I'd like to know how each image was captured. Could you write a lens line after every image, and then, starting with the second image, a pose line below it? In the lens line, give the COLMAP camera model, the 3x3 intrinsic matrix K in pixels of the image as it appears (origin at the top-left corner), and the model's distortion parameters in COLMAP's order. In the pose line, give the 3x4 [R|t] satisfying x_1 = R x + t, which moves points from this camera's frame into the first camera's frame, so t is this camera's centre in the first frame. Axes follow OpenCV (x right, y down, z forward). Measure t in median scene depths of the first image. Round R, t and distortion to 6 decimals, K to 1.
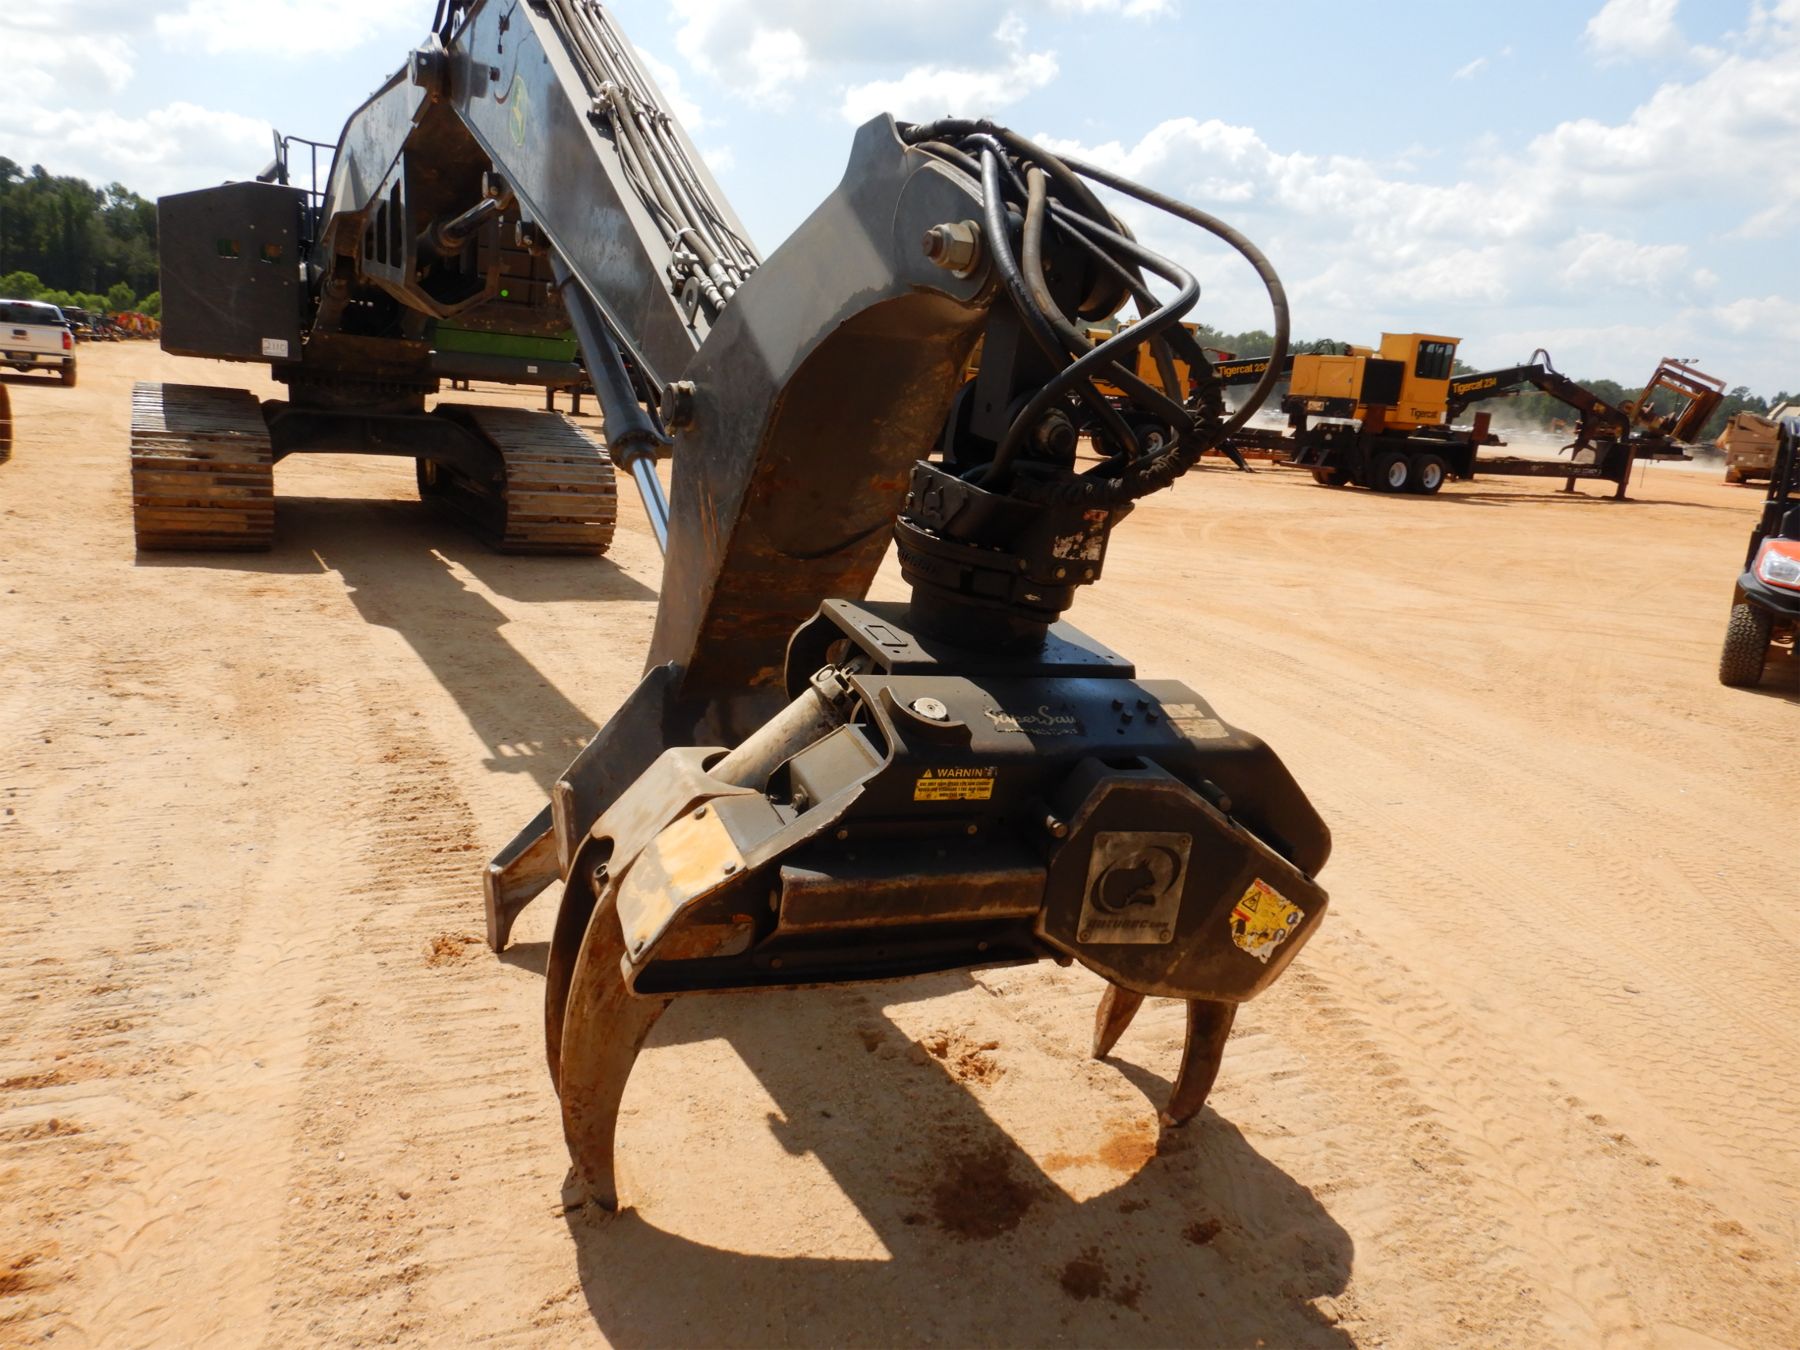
lens RADIAL K [[1291.5, 0, 899.3], [0, 1291.5, 672.3], [0, 0, 1]] dist [0.006163, -0.005493]
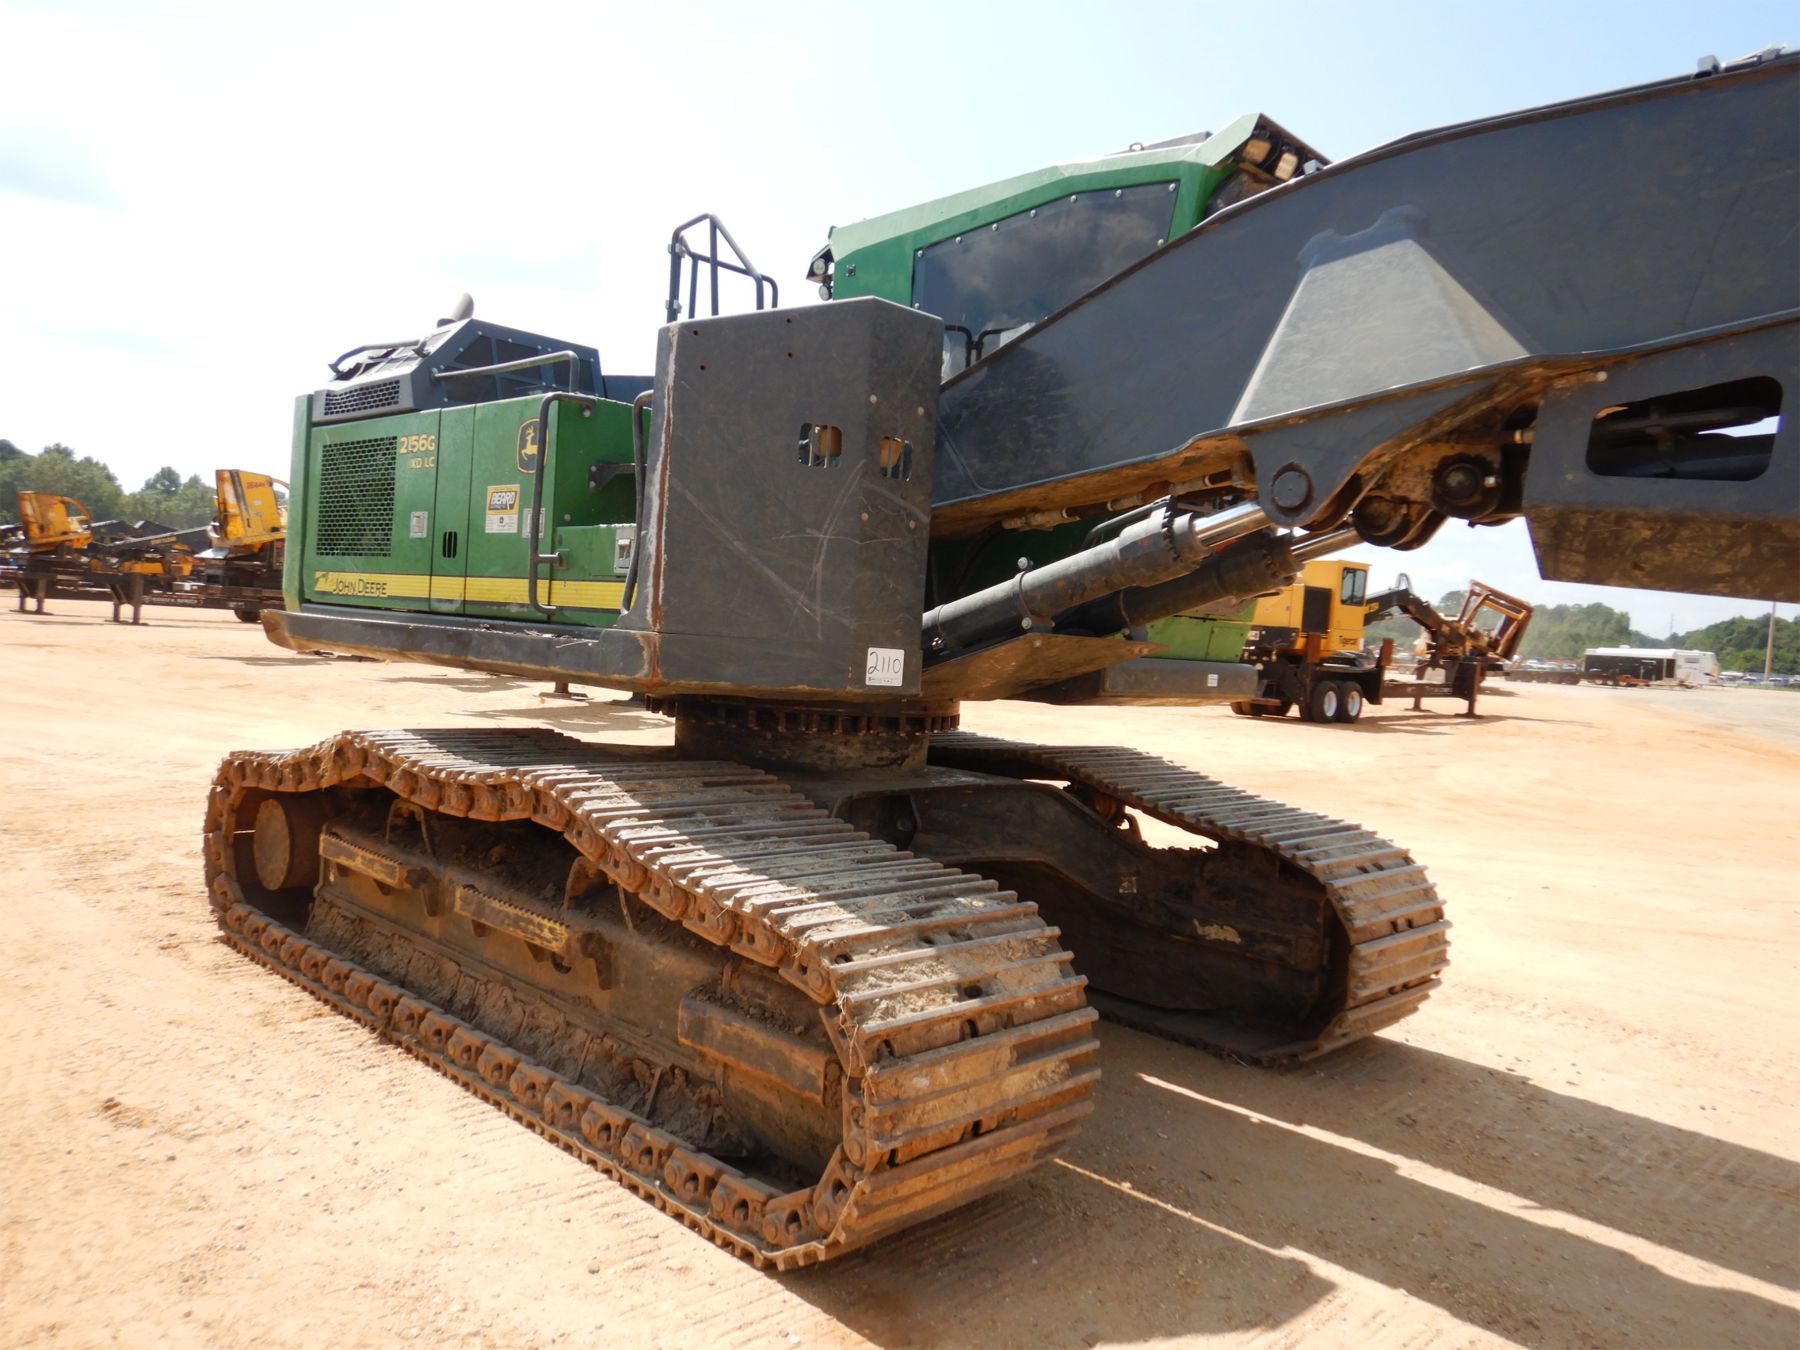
lens RADIAL K [[1291.5, 0, 912.3], [0, 1291.5, 676.1], [0, 0, 1]] dist [0.006163, -0.005493]
pose [[0.954854, -0.028962, 0.295660, -0.654780], [0.074918, 0.986545, -0.145313, -0.200625], [-0.287473, 0.160903, 0.944177, 0.640600]]
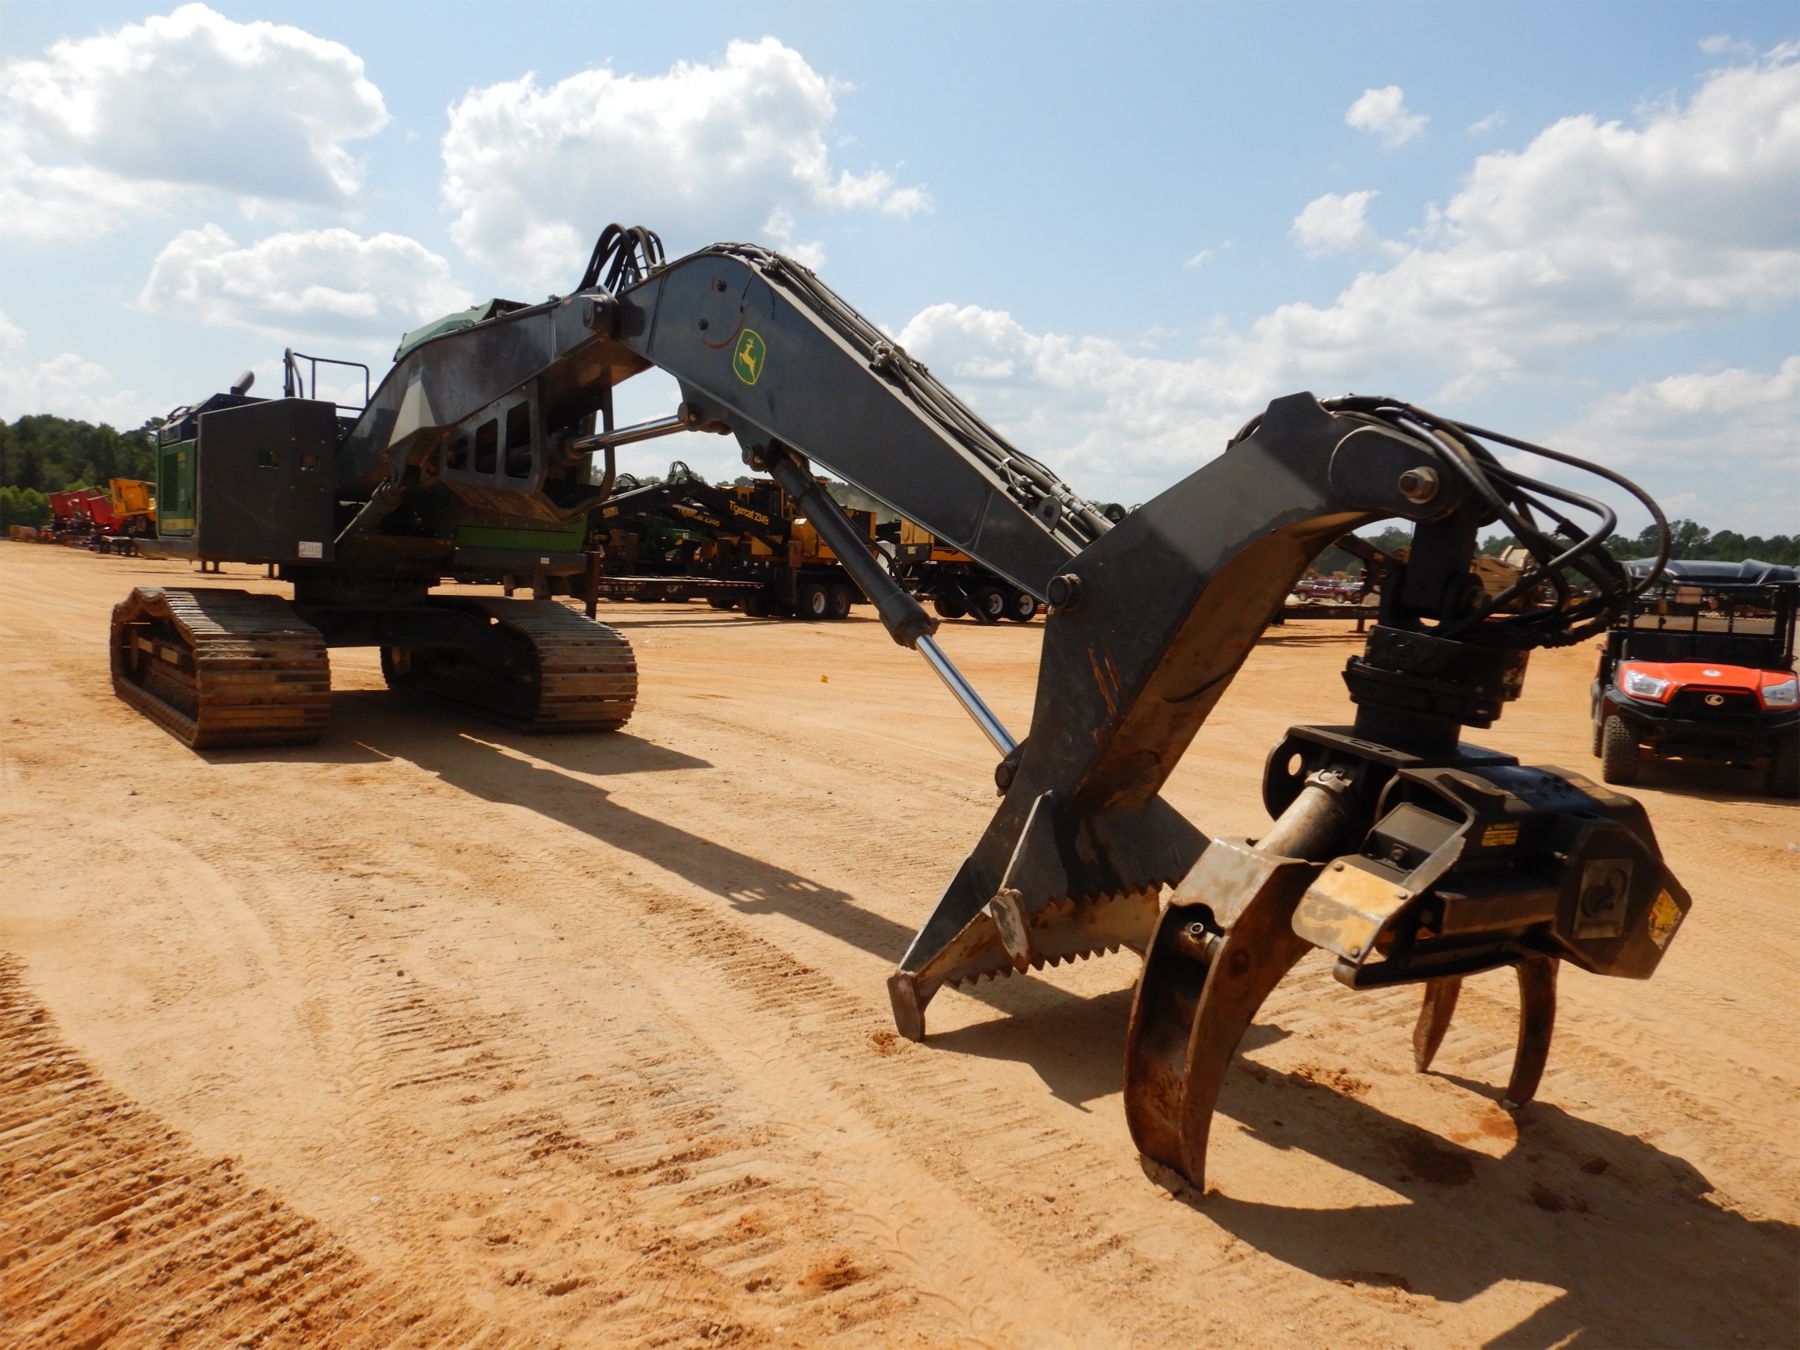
lens RADIAL K [[1291.5, 0, 897.3], [0, 1291.5, 676.6], [0, 0, 1]] dist [0.006163, -0.005493]
pose [[0.986456, -0.050483, 0.156066, -0.199033], [0.069439, 0.990523, -0.118497, 0.007818], [-0.148605, 0.127729, 0.980613, -0.089066]]
